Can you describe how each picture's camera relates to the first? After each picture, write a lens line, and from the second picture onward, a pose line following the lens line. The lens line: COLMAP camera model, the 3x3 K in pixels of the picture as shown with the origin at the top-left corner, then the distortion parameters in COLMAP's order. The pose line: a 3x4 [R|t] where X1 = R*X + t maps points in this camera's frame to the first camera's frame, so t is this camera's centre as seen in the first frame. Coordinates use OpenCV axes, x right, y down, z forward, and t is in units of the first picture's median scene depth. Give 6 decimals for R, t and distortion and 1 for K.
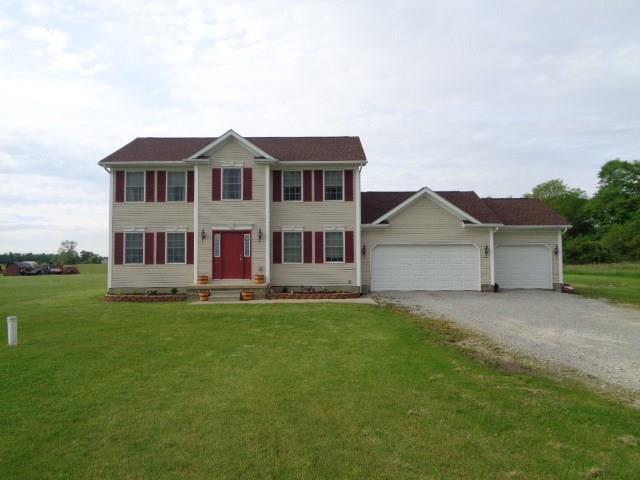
lens RADIAL K [[485.6, 0, 320.0], [0, 485.6, 240.9], [0, 0, 1]] dist [0.007585, -0.009594]
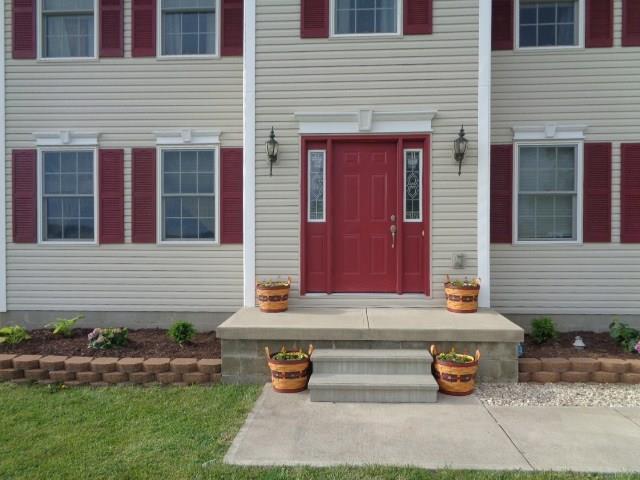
lens RADIAL K [[485.6, 0, 319.9], [0, 485.6, 239.7], [0, 0, 1]] dist [0.007585, -0.009594]
pose [[0.997309, 0.007235, -0.072951, -0.184795], [-0.003992, 0.999001, 0.044504, 0.030069], [0.073200, -0.044093, 0.996342, 0.682286]]
